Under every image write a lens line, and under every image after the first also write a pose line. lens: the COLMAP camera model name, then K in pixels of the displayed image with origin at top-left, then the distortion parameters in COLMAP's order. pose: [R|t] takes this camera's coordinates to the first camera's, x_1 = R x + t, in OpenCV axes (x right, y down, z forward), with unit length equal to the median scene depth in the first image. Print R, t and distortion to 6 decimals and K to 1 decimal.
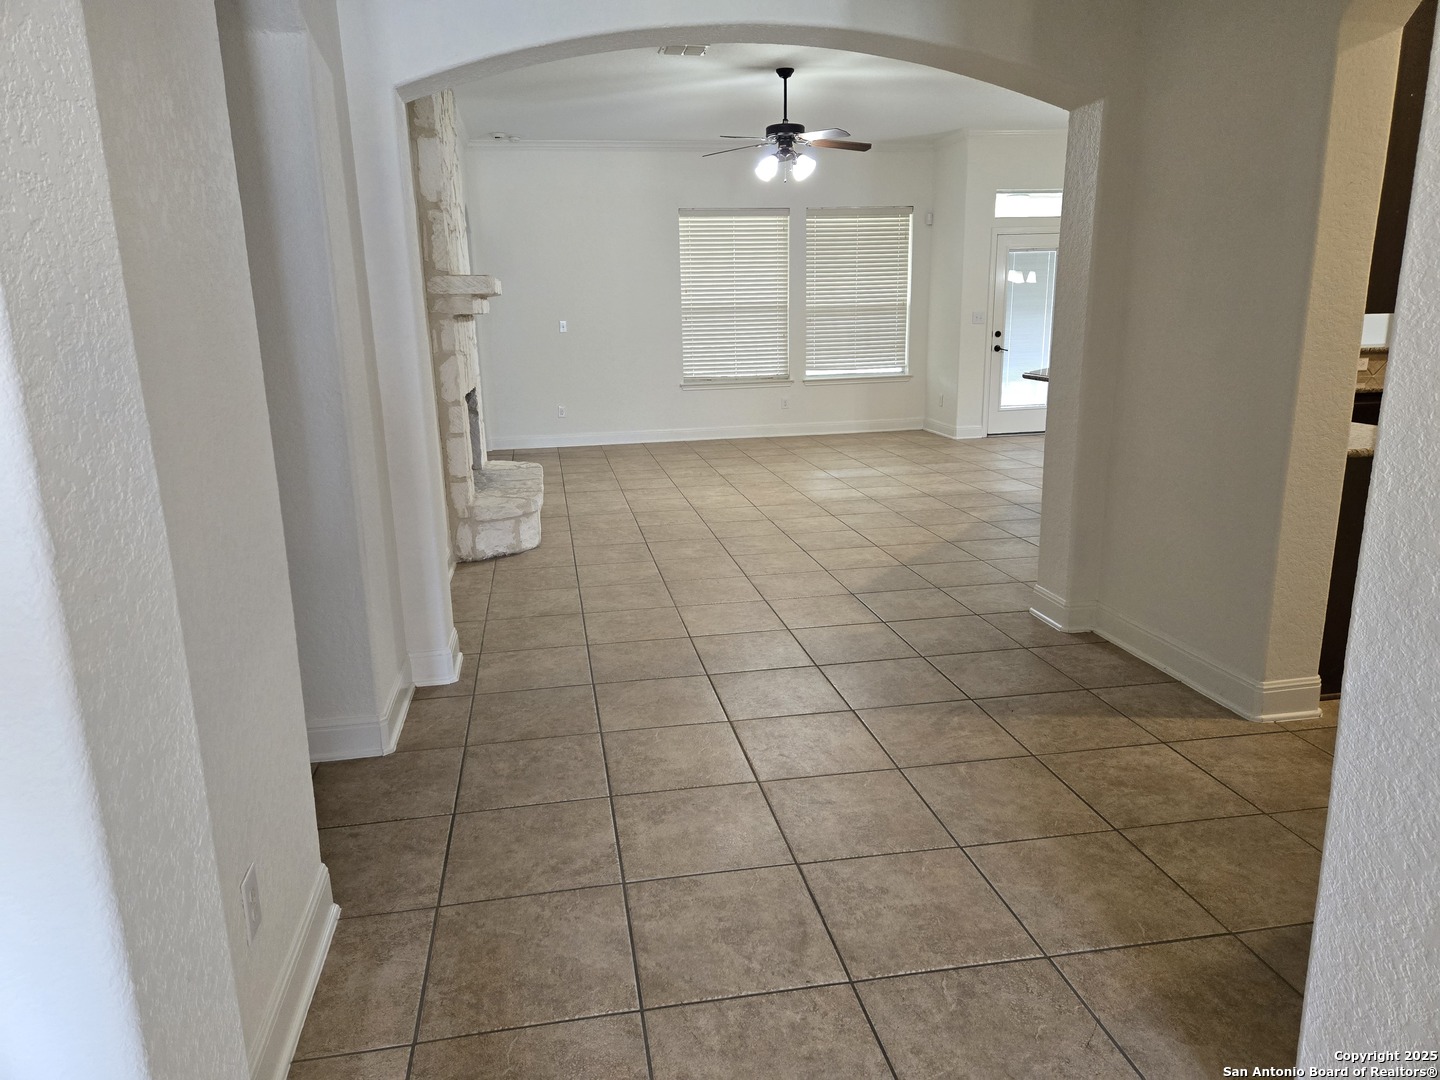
lens RADIAL K [[938.7, 0, 720.0], [0, 938.7, 540.0], [0, 0, 1]] dist [0.124241, -0.062741]
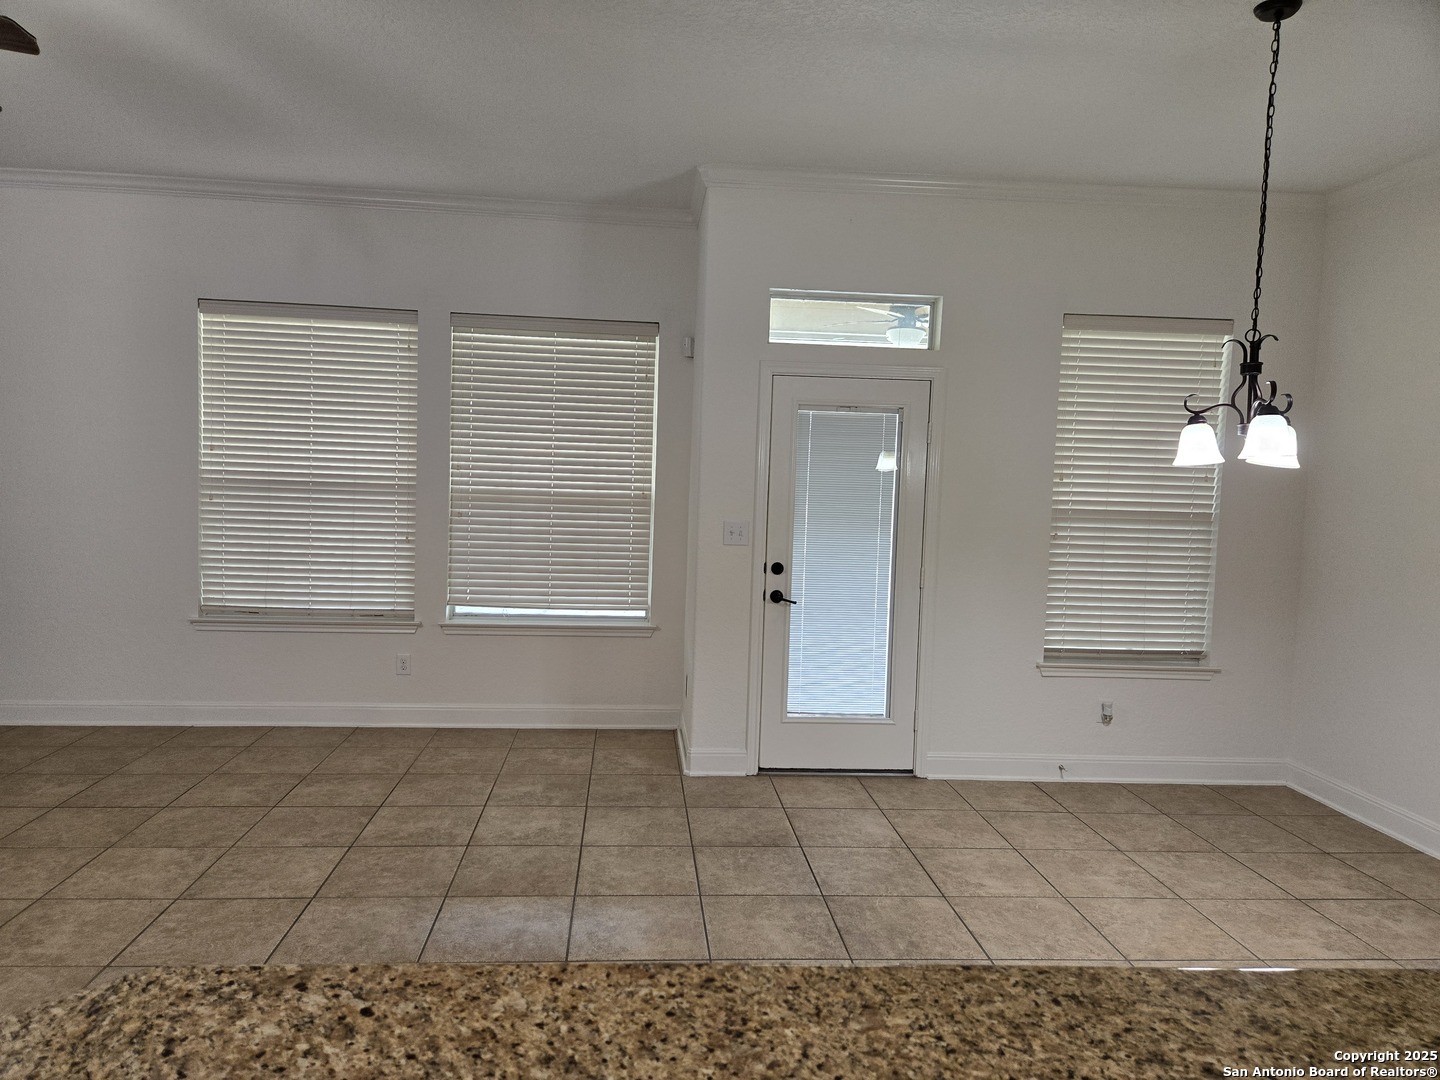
lens RADIAL K [[963.6, 0, 716.4], [0, 963.6, 542.9], [0, 0, 1]] dist [0.094858, -0.075208]
pose [[0.993781, 0.060486, -0.093492, 0.294754], [-0.075770, 0.982577, -0.169712, -0.137238], [0.081598, 0.175740, 0.981049, 0.489961]]
